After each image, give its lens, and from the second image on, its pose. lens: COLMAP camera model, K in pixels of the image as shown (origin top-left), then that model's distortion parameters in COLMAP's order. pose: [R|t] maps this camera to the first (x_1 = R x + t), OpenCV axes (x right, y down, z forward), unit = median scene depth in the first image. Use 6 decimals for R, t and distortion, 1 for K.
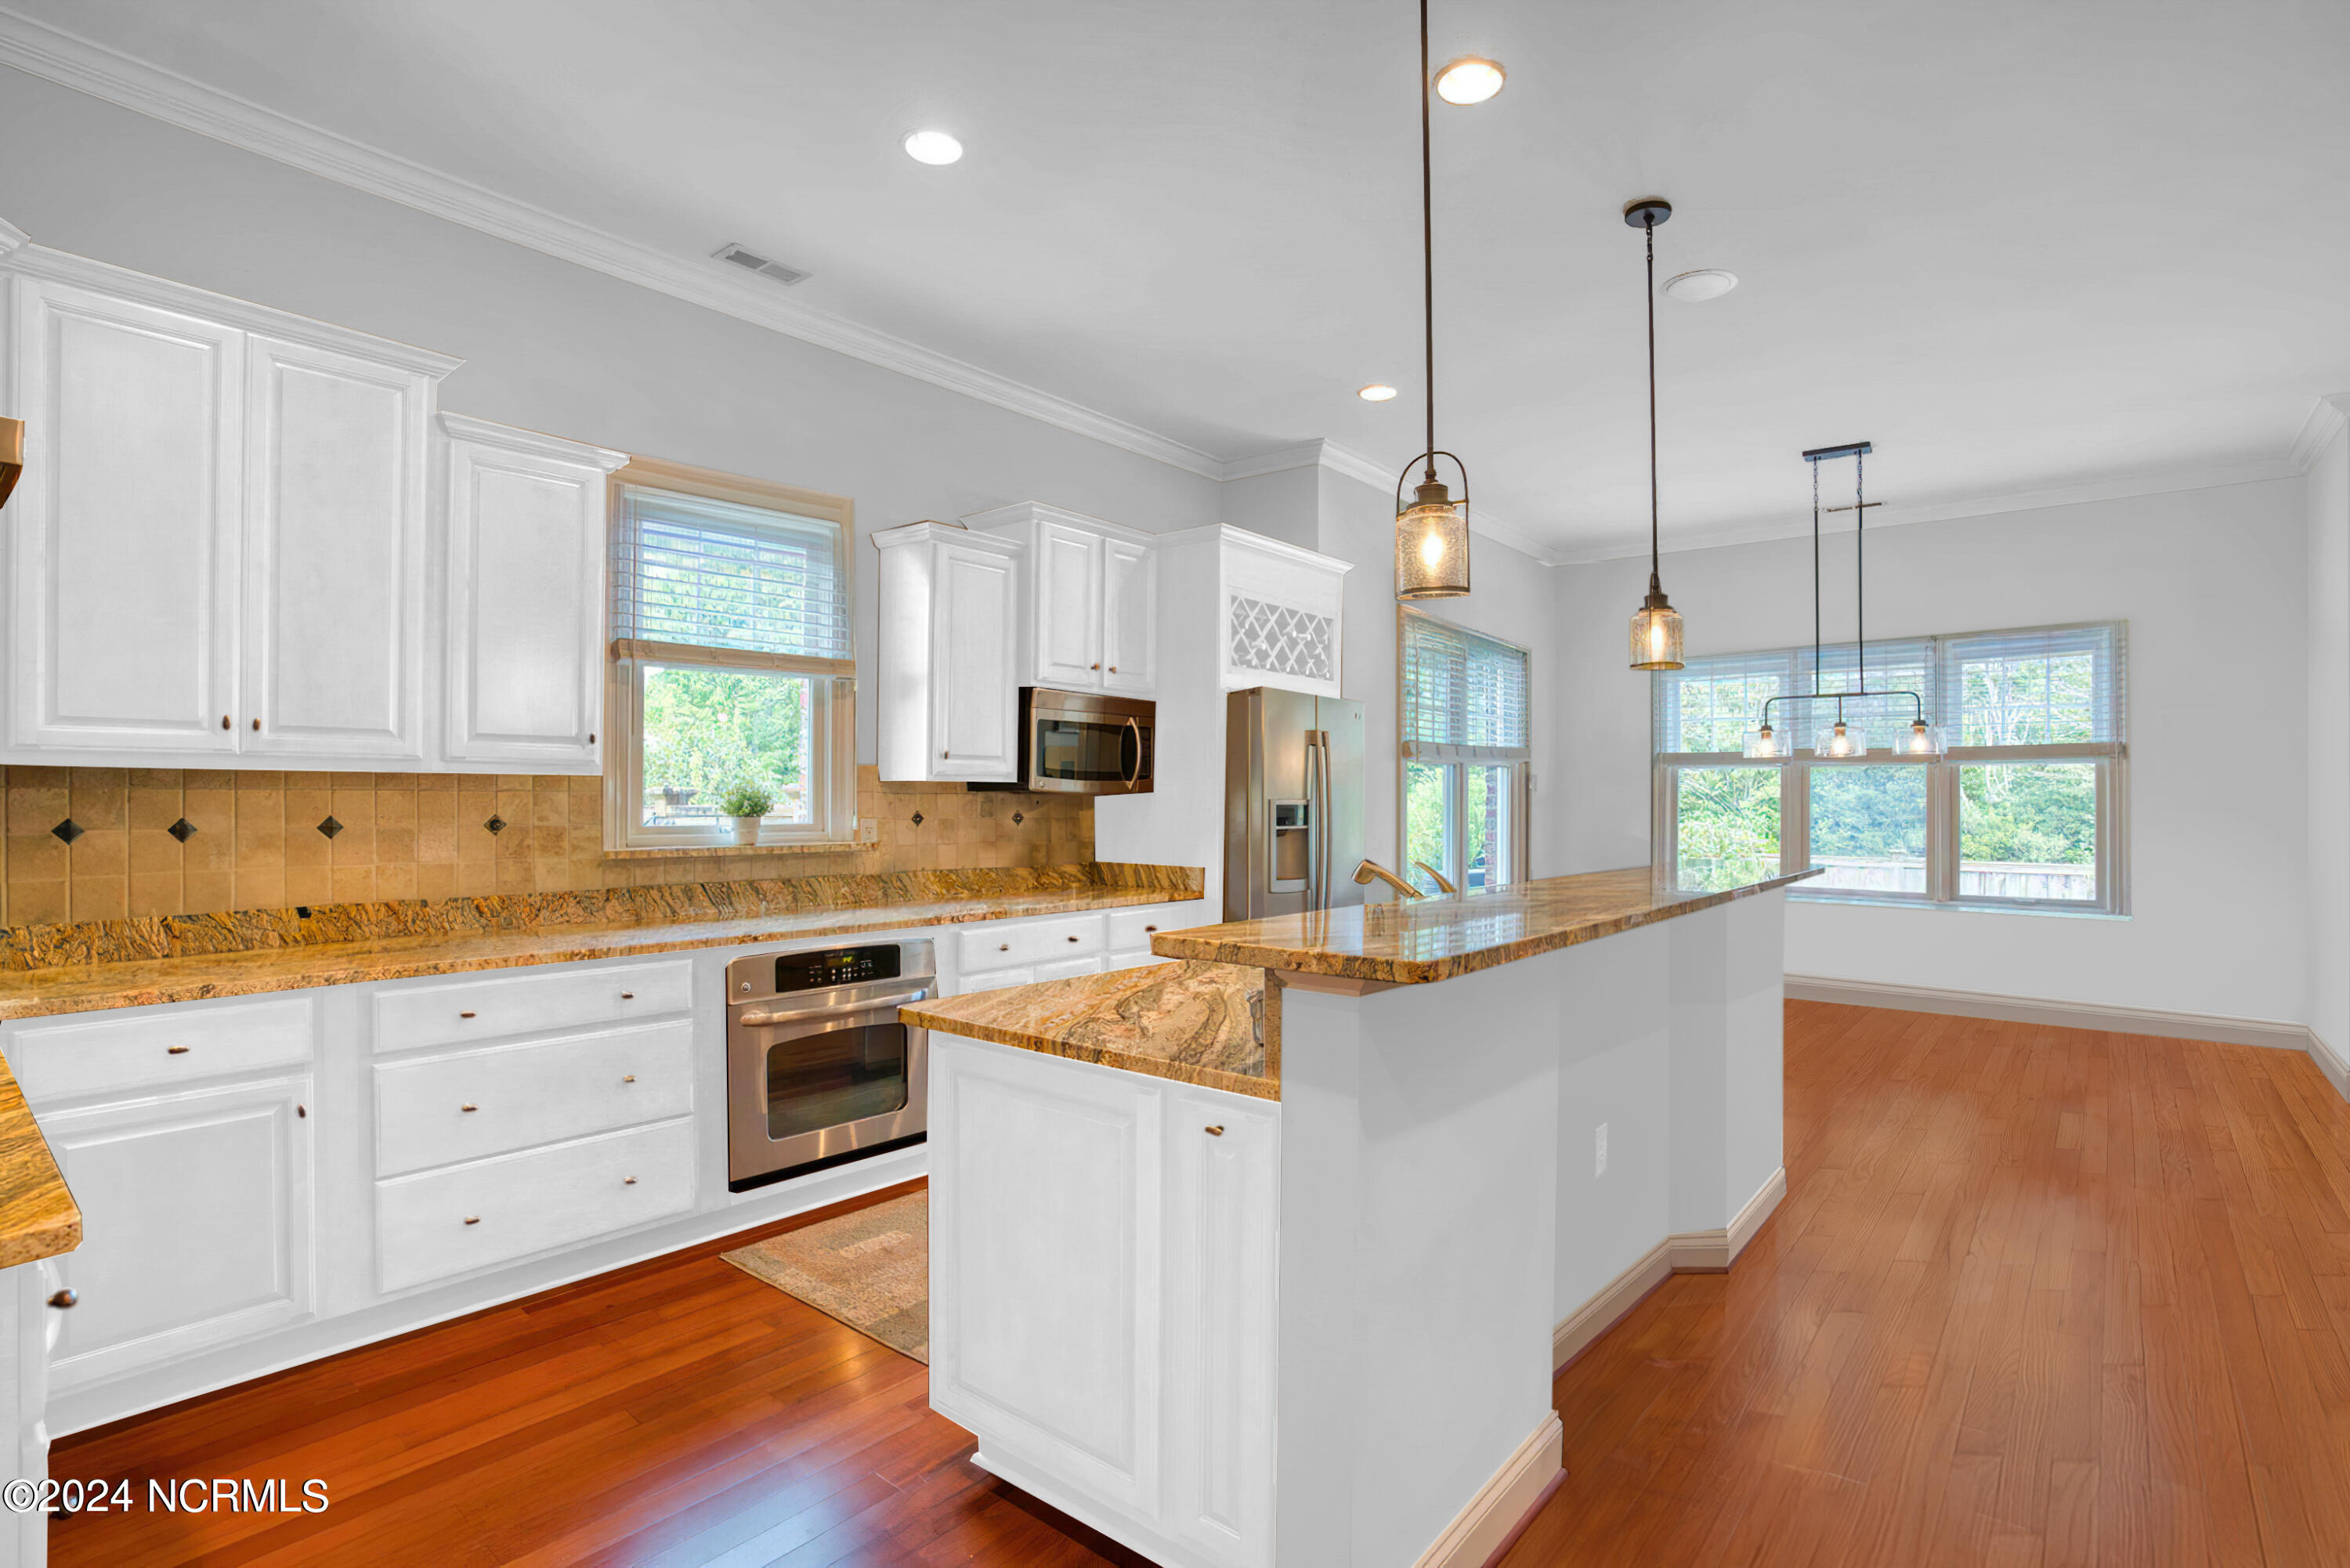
lens RADIAL K [[1134.9, 0, 1163.4], [0, 1134.9, 790.1], [0, 0, 1]] dist [-0.076020, 0.031834]
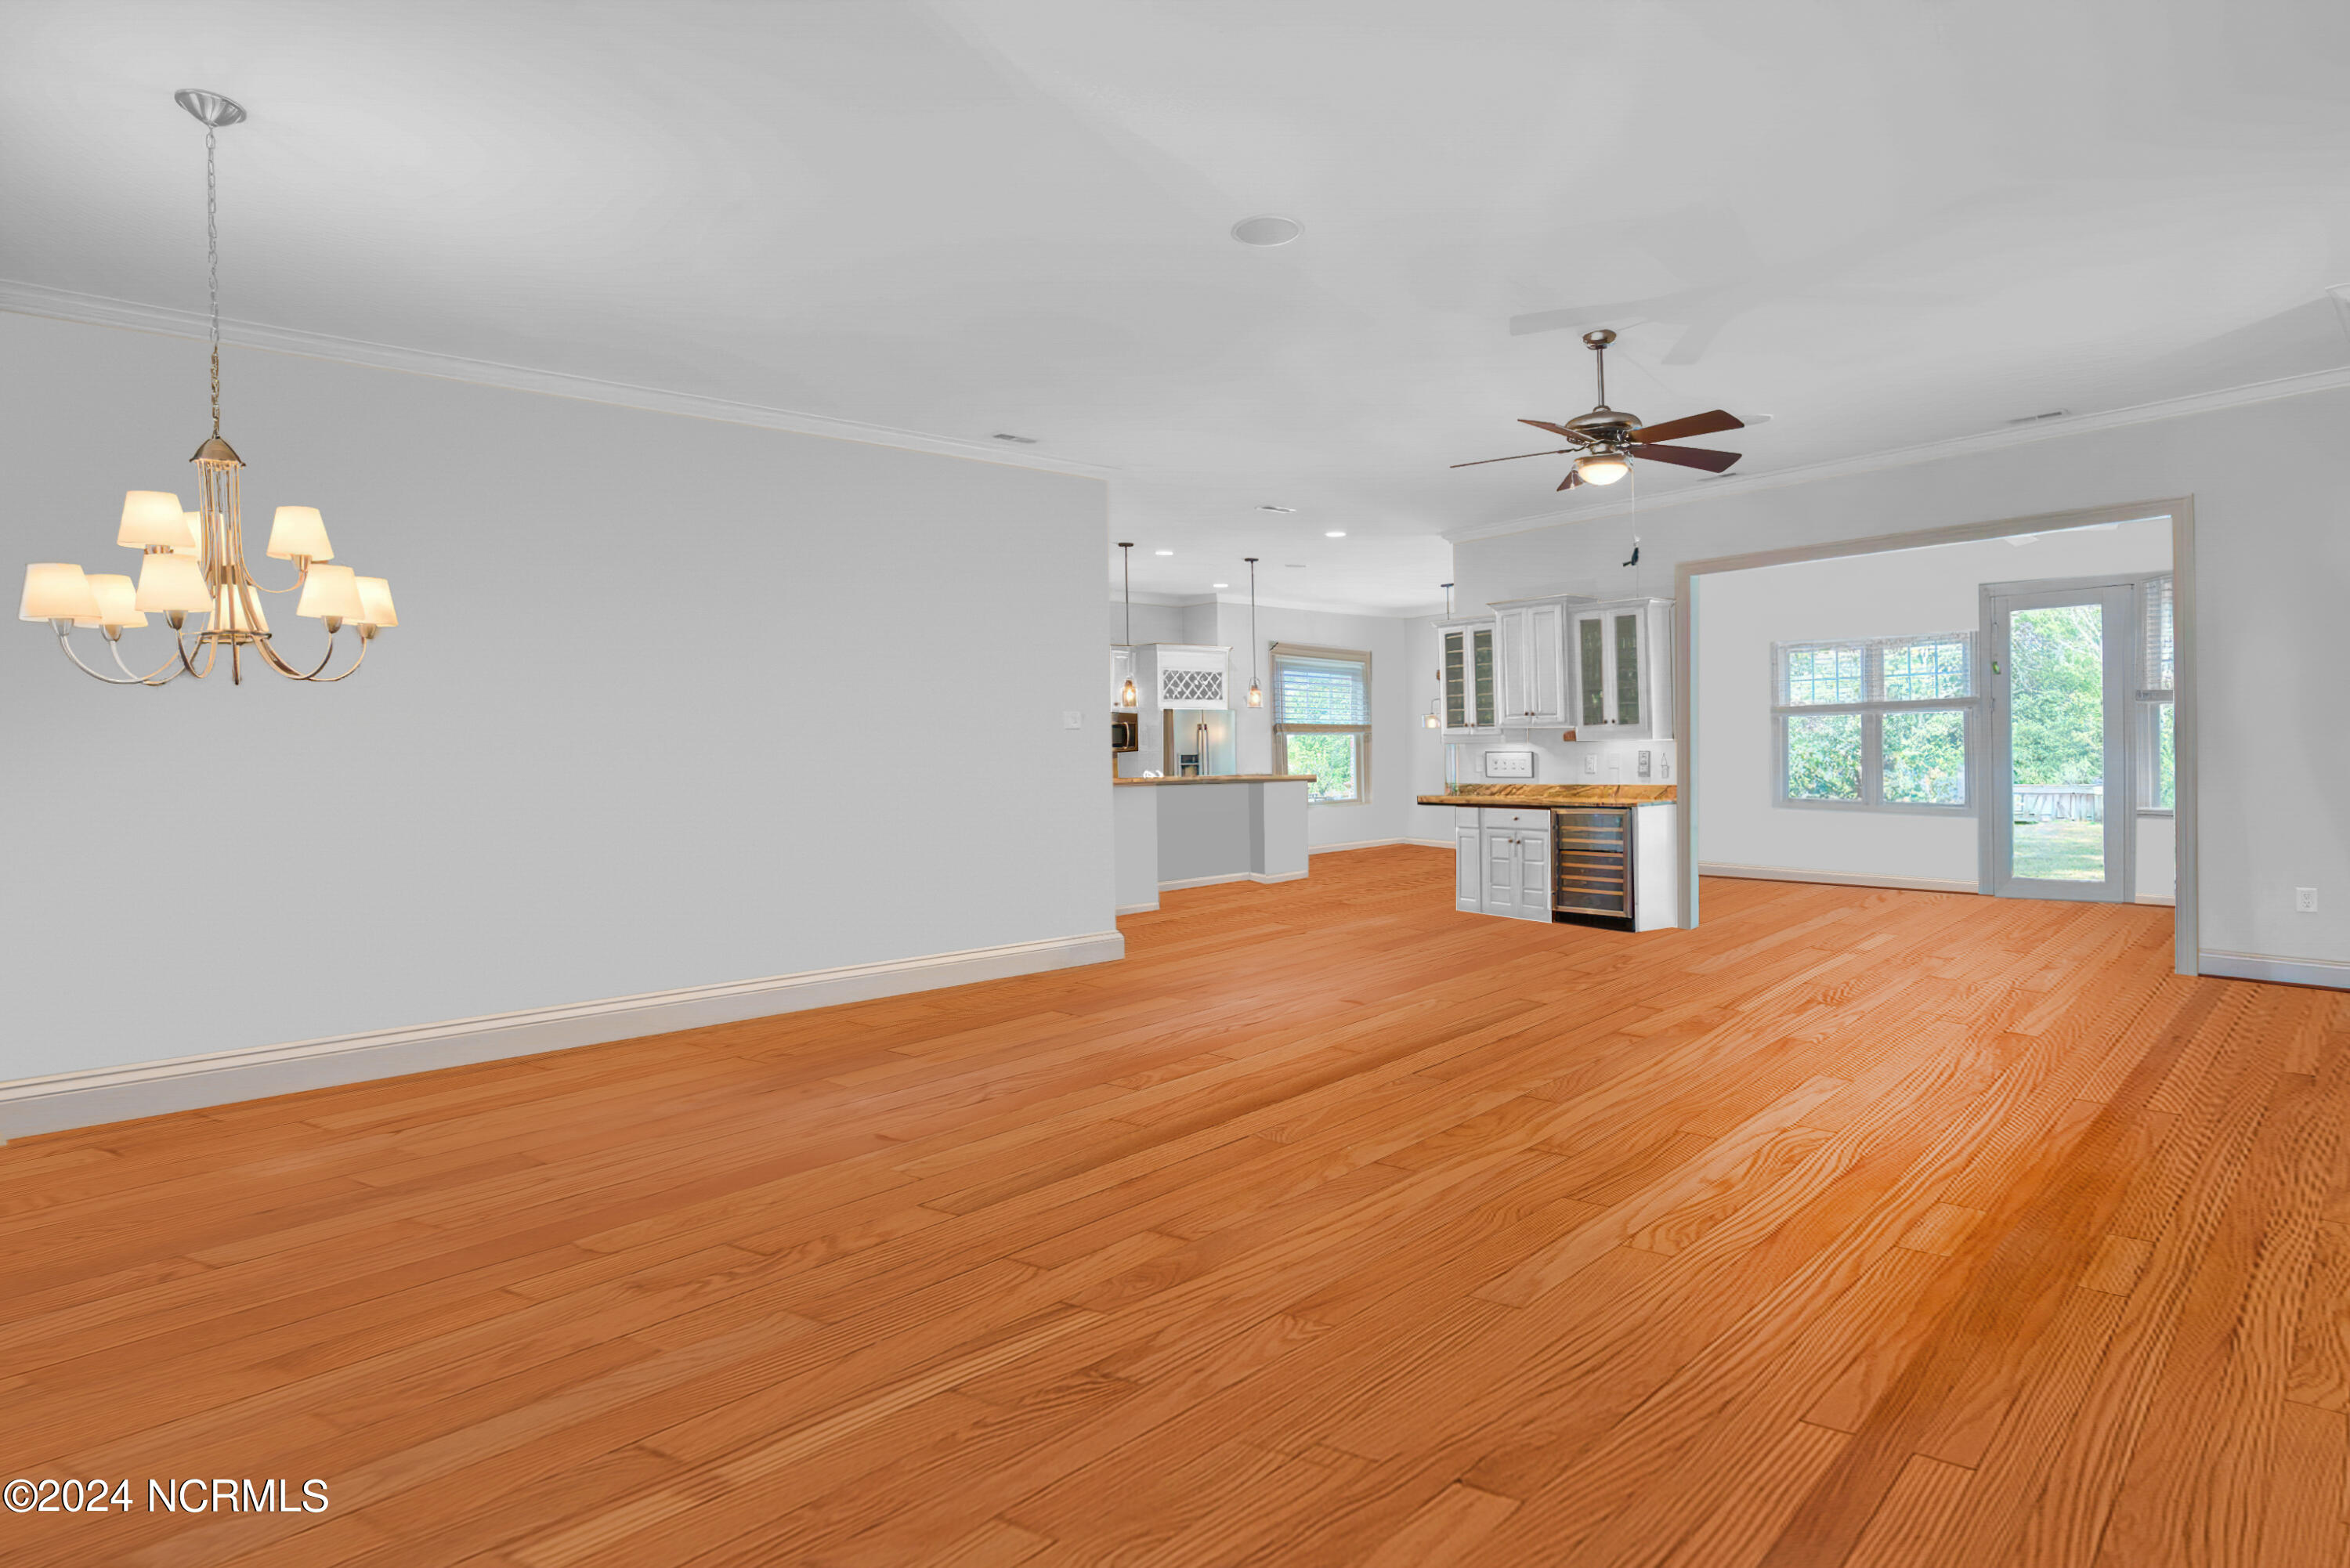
lens RADIAL K [[1134.9, 0, 1163.4], [0, 1134.9, 790.1], [0, 0, 1]] dist [-0.076020, 0.031834]
pose [[0.981559, -0.017631, -0.190345, 0.593834], [0.025645, 0.998882, 0.039723, -0.011076], [0.189432, -0.043872, 0.980913, -1.626841]]
